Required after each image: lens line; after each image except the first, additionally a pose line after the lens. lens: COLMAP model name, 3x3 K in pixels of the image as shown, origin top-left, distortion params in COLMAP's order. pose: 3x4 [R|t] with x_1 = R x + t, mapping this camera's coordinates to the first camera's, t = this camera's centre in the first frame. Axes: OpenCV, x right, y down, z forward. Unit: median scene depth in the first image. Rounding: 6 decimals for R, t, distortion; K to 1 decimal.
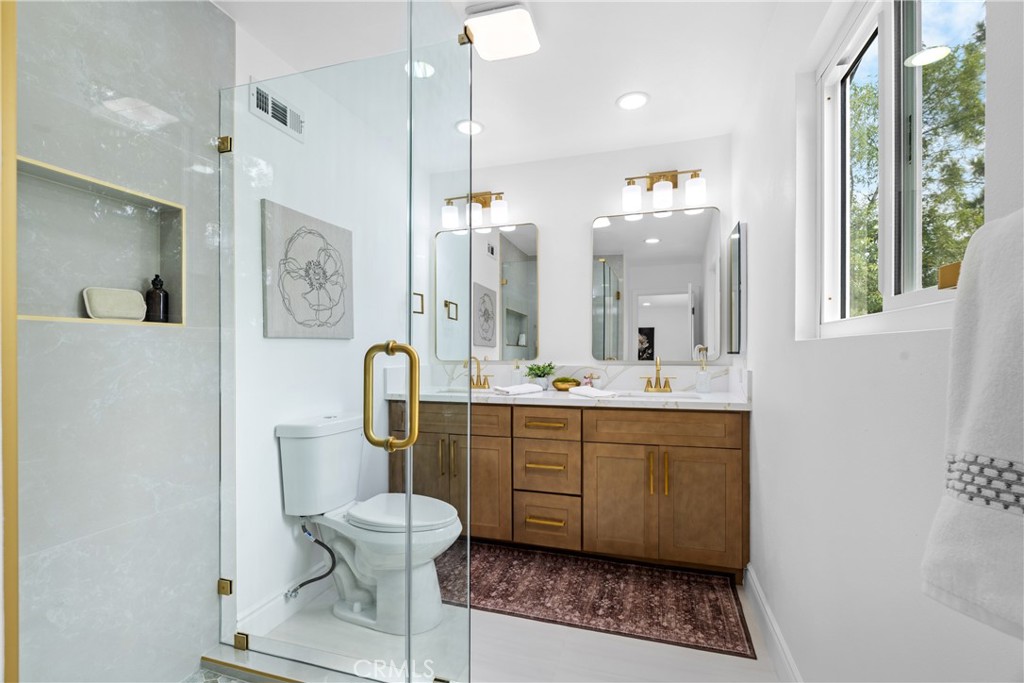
lens RADIAL K [[454.8, 0, 517.1], [0, 454.8, 351.6], [0, 0, 1]] dist [-0.005875, 0.000803]
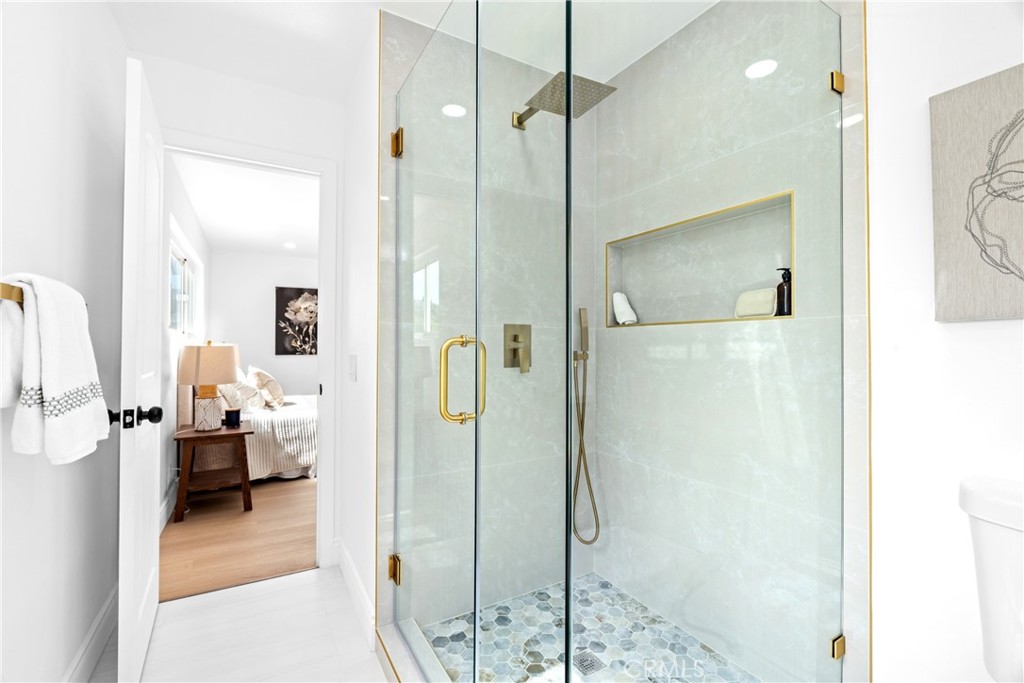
lens RADIAL K [[454.8, 0, 520.5], [0, 454.8, 341.9], [0, 0, 1]] dist [-0.005875, 0.000803]
pose [[-0.674832, -0.007267, -0.737936, 0.201800], [-0.002155, 0.999967, -0.007877, 0.001210], [0.737968, -0.003725, -0.674825, 0.748493]]
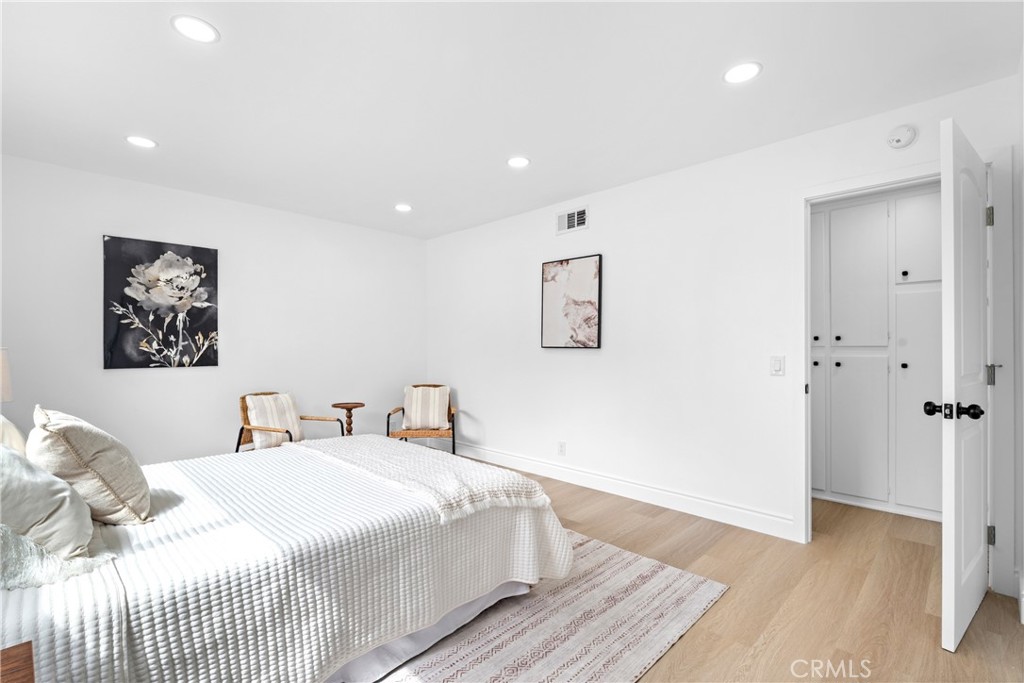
lens RADIAL K [[454.8, 0, 510.0], [0, 454.8, 345.1], [0, 0, 1]] dist [-0.005875, 0.000803]
pose [[-0.464557, -0.003813, -0.885535, 0.198283], [0.006973, 0.999944, -0.007963, 0.001270], [0.885516, -0.009875, -0.464505, 0.737263]]
